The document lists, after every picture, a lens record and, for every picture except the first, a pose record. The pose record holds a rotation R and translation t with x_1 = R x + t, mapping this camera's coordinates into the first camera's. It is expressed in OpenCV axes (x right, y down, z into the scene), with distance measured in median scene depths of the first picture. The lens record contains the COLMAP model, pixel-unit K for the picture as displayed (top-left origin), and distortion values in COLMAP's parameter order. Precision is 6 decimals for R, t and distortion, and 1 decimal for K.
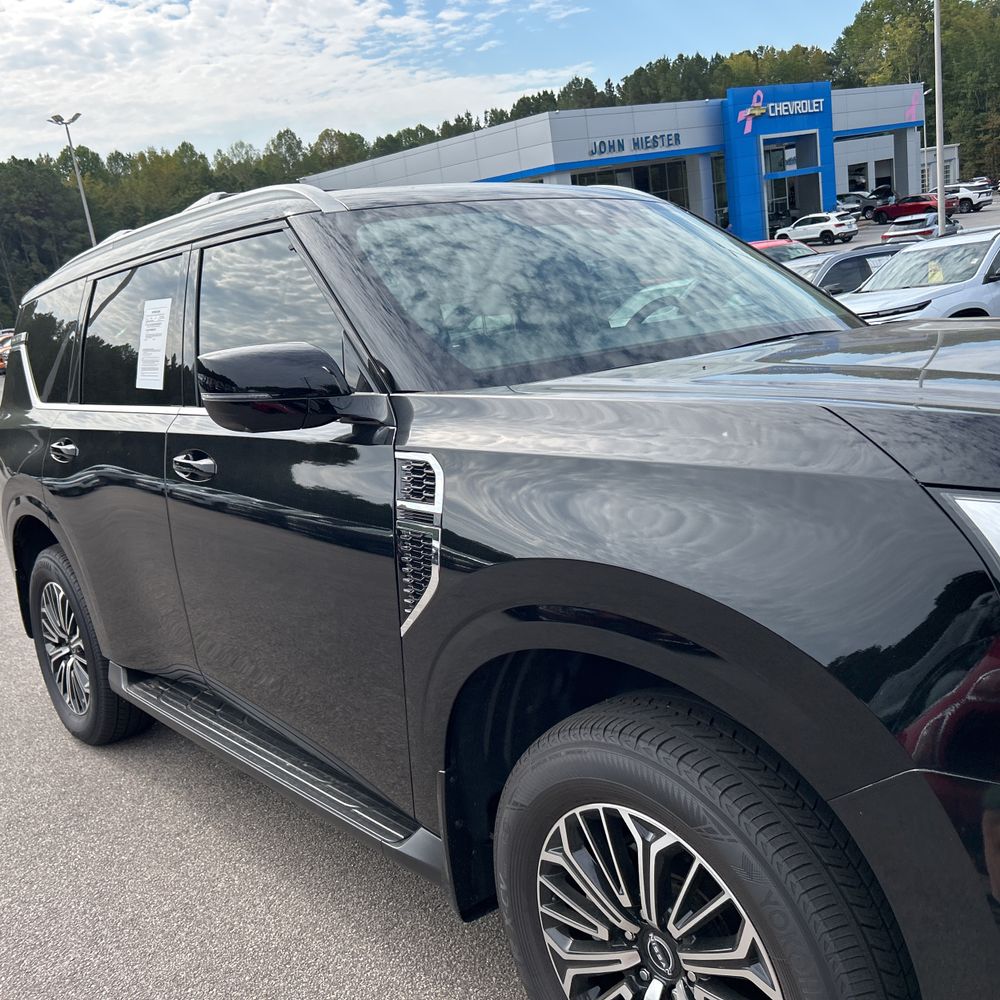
lens RADIAL K [[1018.0, 0, 494.5], [0, 1018.0, 495.8], [0, 0, 1]] dist [0.008438, 0.007993]
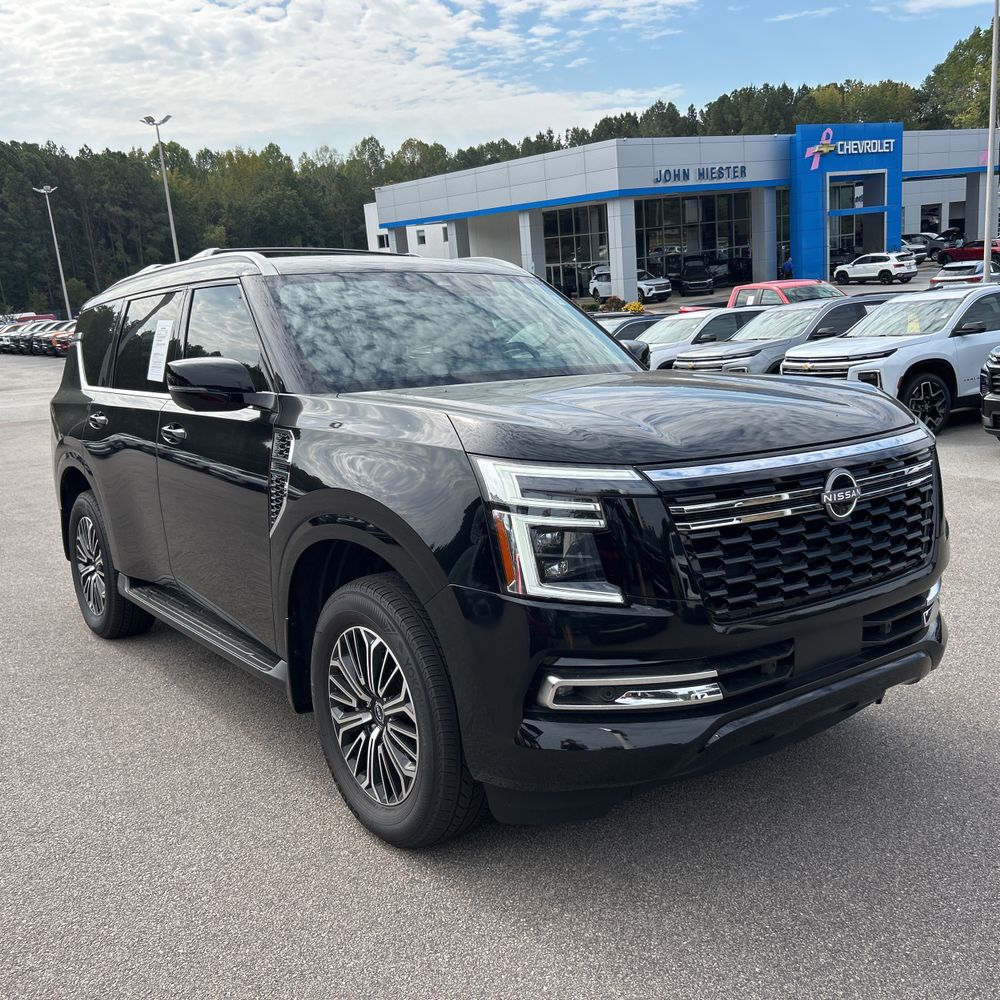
lens RADIAL K [[1011.0, 0, 500.0], [0, 1011.0, 500.0], [0, 0, 1]] dist [0.013553, -0.011897]
pose [[0.996198, 0.072496, -0.048307, 0.183081], [-0.072909, 0.997315, -0.006838, 0.030209], [0.047682, 0.010334, 0.998809, -0.328823]]
